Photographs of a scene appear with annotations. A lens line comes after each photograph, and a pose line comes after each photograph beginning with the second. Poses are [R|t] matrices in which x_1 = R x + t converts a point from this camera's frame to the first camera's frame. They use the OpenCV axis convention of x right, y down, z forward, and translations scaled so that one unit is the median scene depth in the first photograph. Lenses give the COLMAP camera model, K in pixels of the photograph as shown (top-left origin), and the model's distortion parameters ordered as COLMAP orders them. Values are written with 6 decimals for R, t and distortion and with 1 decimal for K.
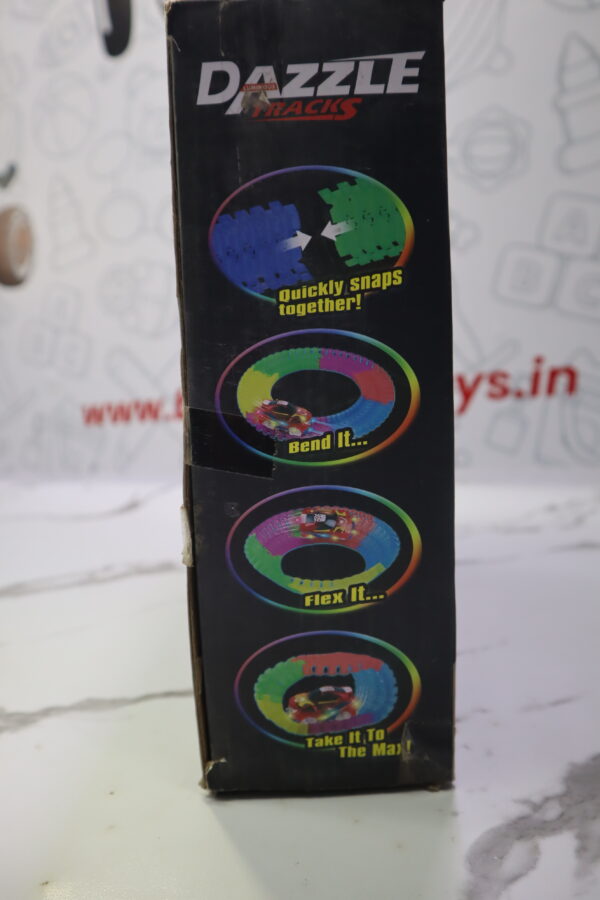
lens RADIAL K [[638.0, 0, 299.6], [0, 638.0, 443.5], [0, 0, 1]] dist [-0.101834, 0.061333]
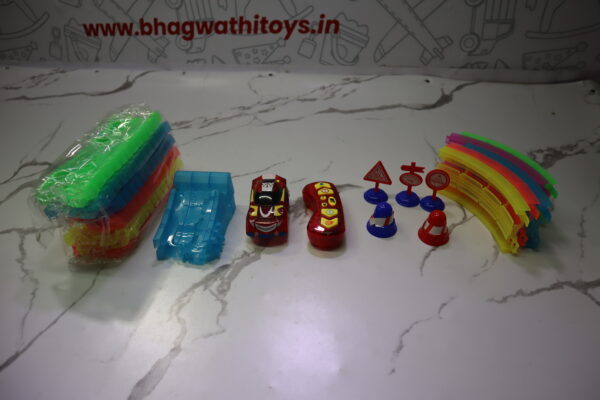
lens RADIAL K [[425.4, 0, 304.1], [0, 425.4, 199.4], [0, 0, 1]] dist [-0.101834, 0.061333]
pose [[0.972447, -0.099450, 0.210849, -0.032363], [-0.022011, 0.861235, 0.507730, -0.250514], [-0.232084, -0.498382, 0.835316, -0.380929]]
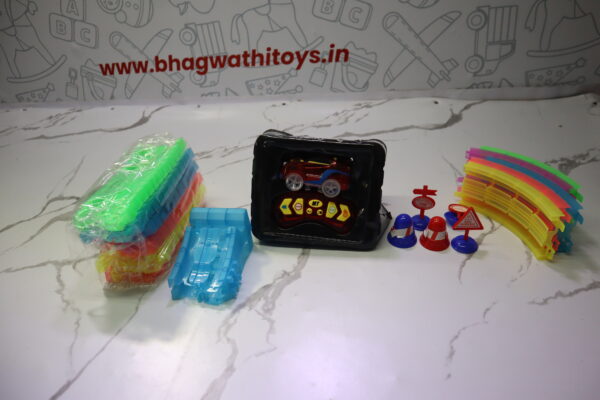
lens RADIAL K [[425.4, 0, 305.5], [0, 425.4, 199.2], [0, 0, 1]] dist [-0.101834, 0.061333]
pose [[0.964086, -0.132559, 0.230144, -0.099138], [0.018344, 0.897704, 0.440216, -0.239034], [-0.264956, -0.420185, 0.867896, -0.390960]]
